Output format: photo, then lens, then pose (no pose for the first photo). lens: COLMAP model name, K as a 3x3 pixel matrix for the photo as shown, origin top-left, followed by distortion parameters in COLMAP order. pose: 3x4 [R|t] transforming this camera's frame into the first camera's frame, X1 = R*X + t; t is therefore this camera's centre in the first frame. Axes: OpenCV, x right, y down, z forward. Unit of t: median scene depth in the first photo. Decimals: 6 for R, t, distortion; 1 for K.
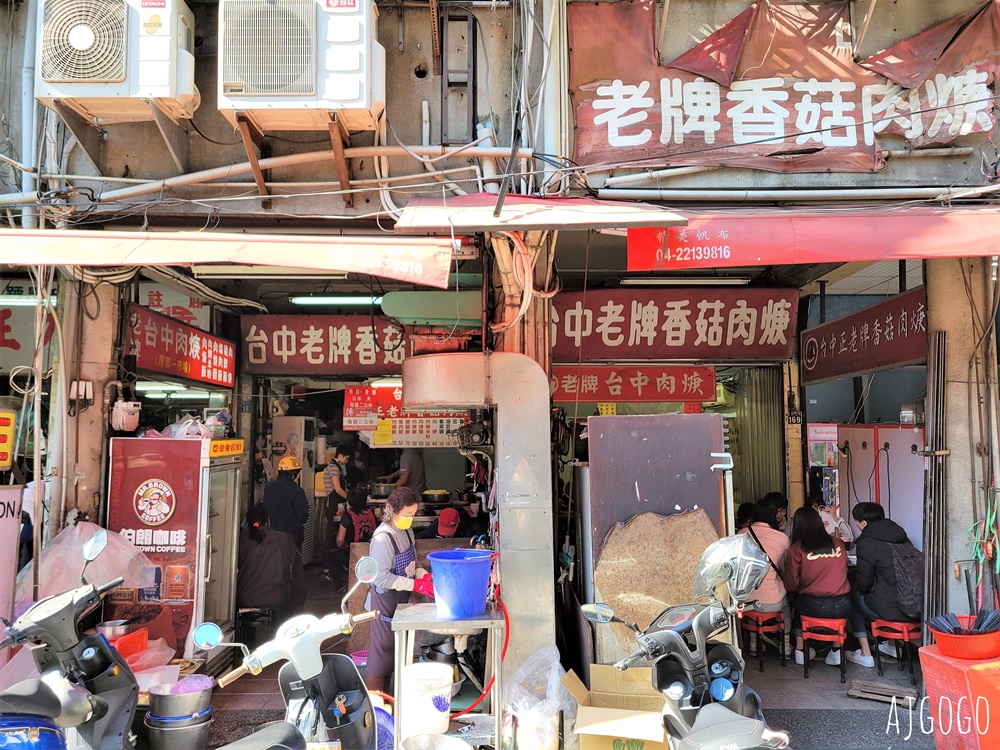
lens RADIAL K [[759.1, 0, 500.0], [0, 759.1, 375.0], [0, 0, 1]] dist [0.005641, 0.001639]
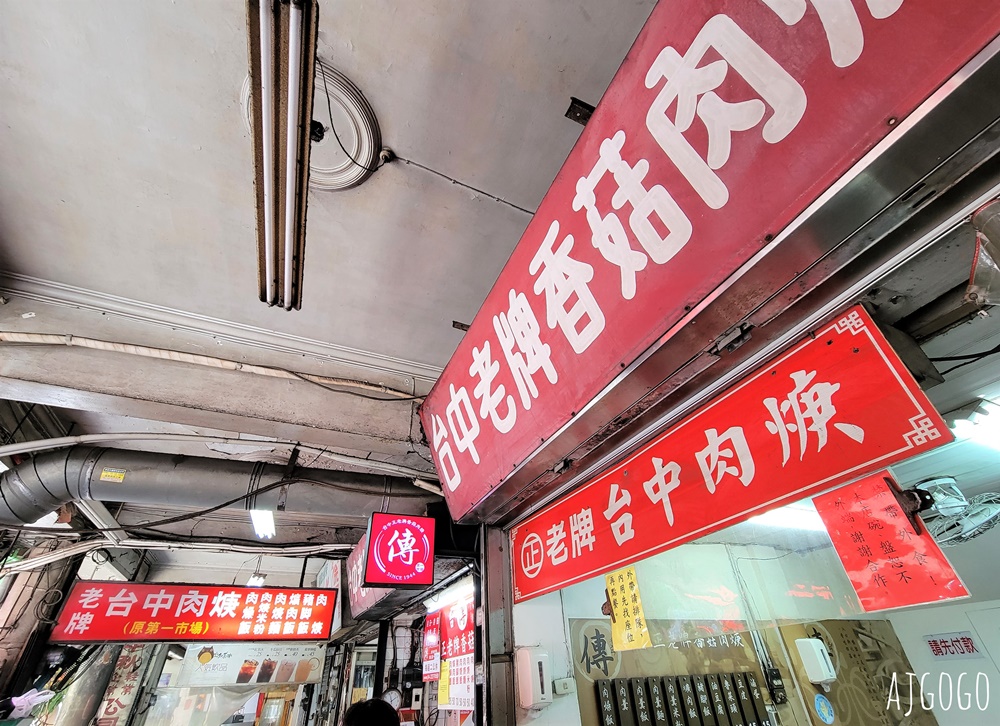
lens RADIAL K [[441.7, 0, 501.4], [0, 441.7, 375.6], [0, 0, 1]] dist [-0.000544, -0.000056]
pose [[0.399829, -0.544244, -0.737519, 0.330428], [0.114177, 0.827940, -0.549071, 0.070063], [0.909450, 0.135327, 0.393175, 0.848451]]
